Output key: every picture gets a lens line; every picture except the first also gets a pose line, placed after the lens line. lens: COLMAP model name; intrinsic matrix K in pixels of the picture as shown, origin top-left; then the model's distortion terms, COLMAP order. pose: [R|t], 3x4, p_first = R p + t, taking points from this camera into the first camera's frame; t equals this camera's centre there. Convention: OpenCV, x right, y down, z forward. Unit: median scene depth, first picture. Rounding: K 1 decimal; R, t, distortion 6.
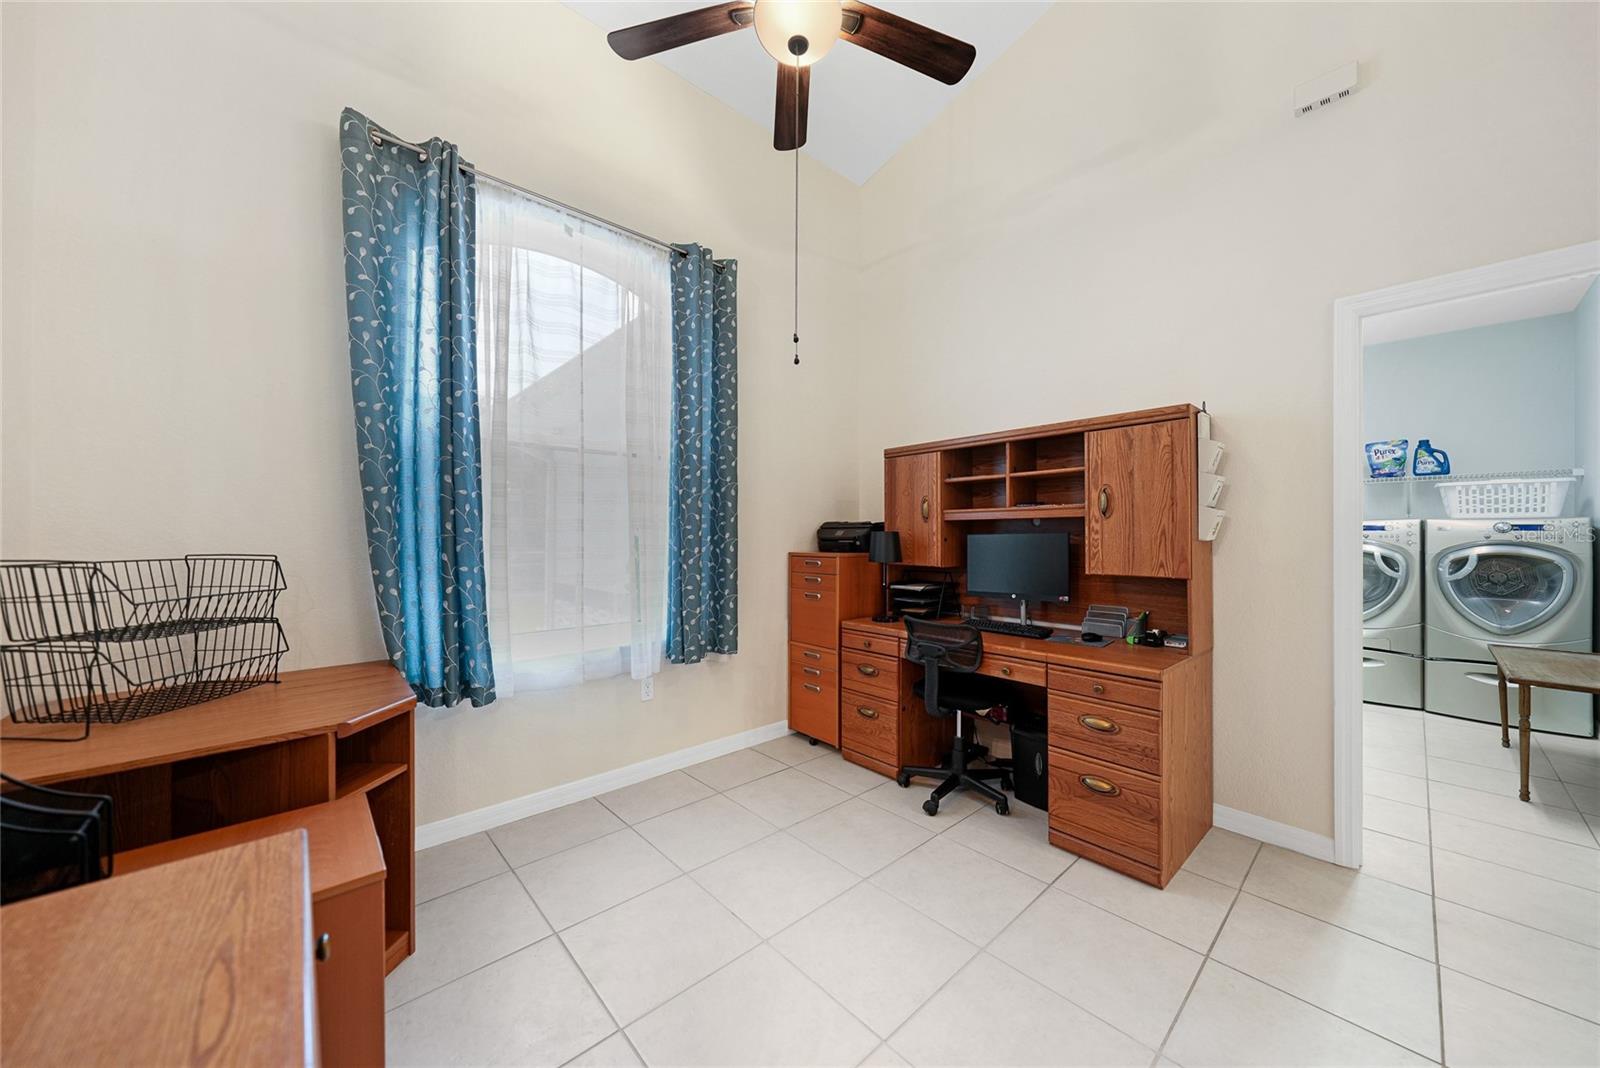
lens RADIAL K [[559.4, 0, 804.4], [0, 559.4, 529.0], [0, 0, 1]] dist [0.001146, -0.001097]
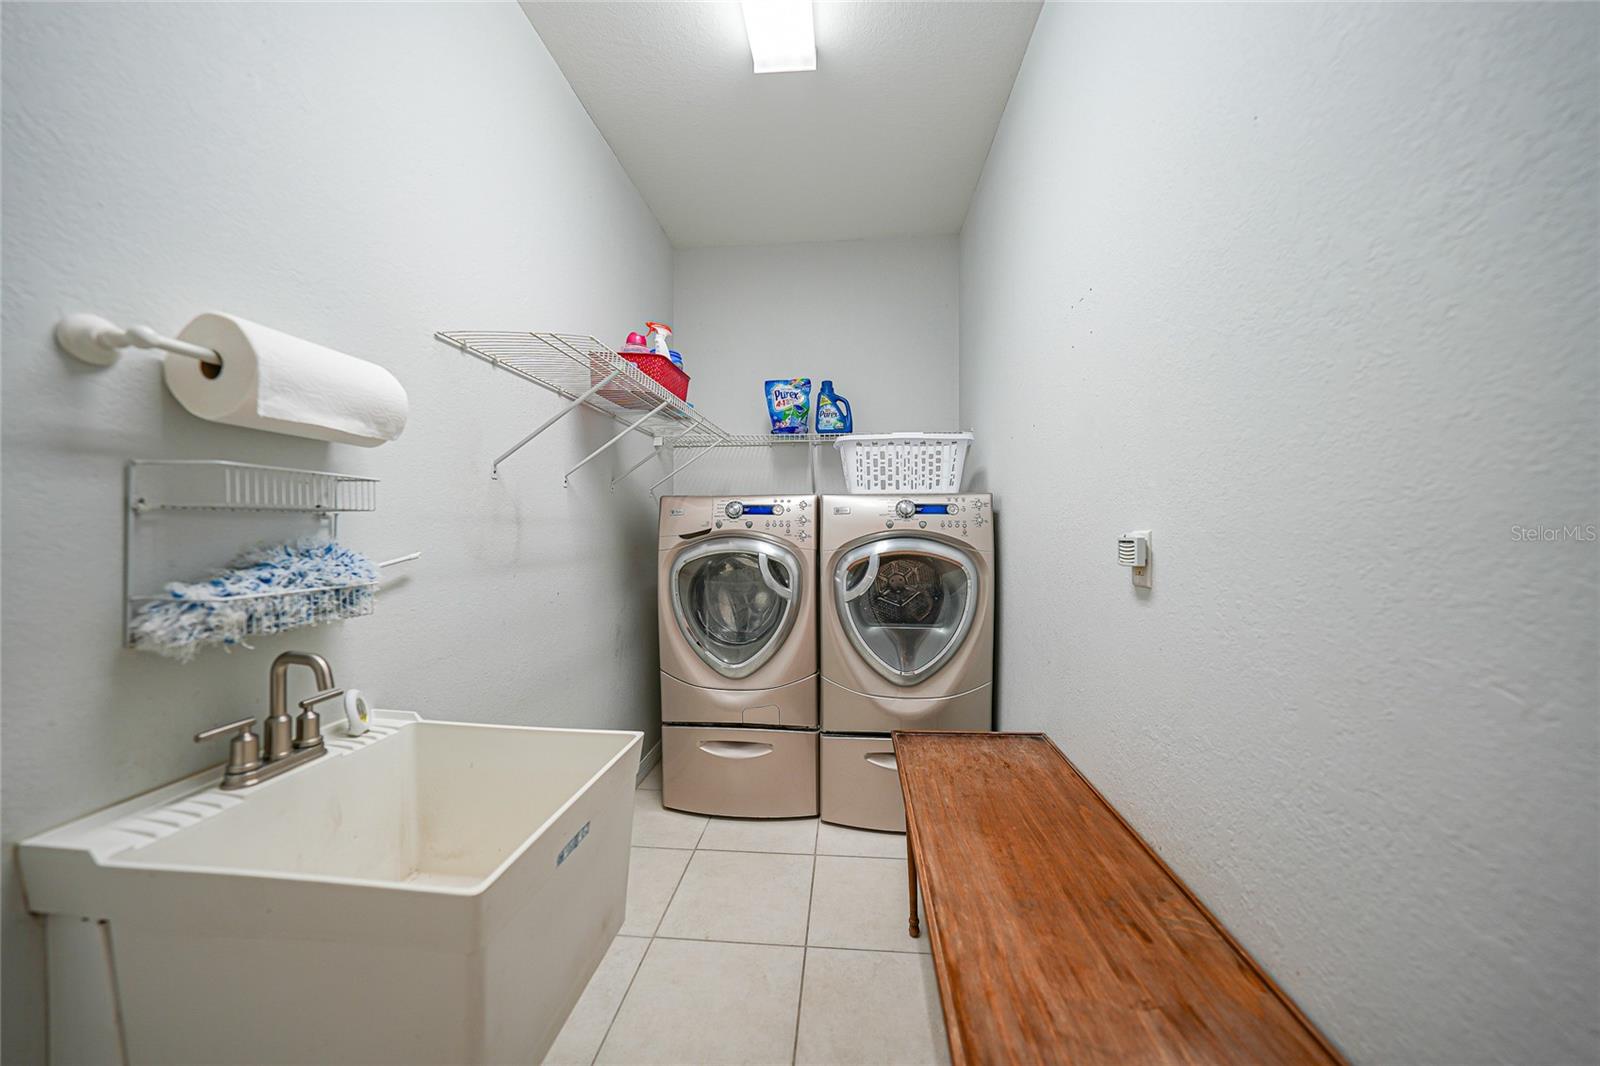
lens RADIAL K [[559.4, 0, 797.9], [0, 559.4, 524.5], [0, 0, 1]] dist [0.001146, -0.001097]
pose [[0.738631, -0.005879, 0.674084, 0.686372], [-0.000736, 0.999954, 0.009528, 0.007643], [-0.674109, -0.007534, 0.738593, 0.574377]]
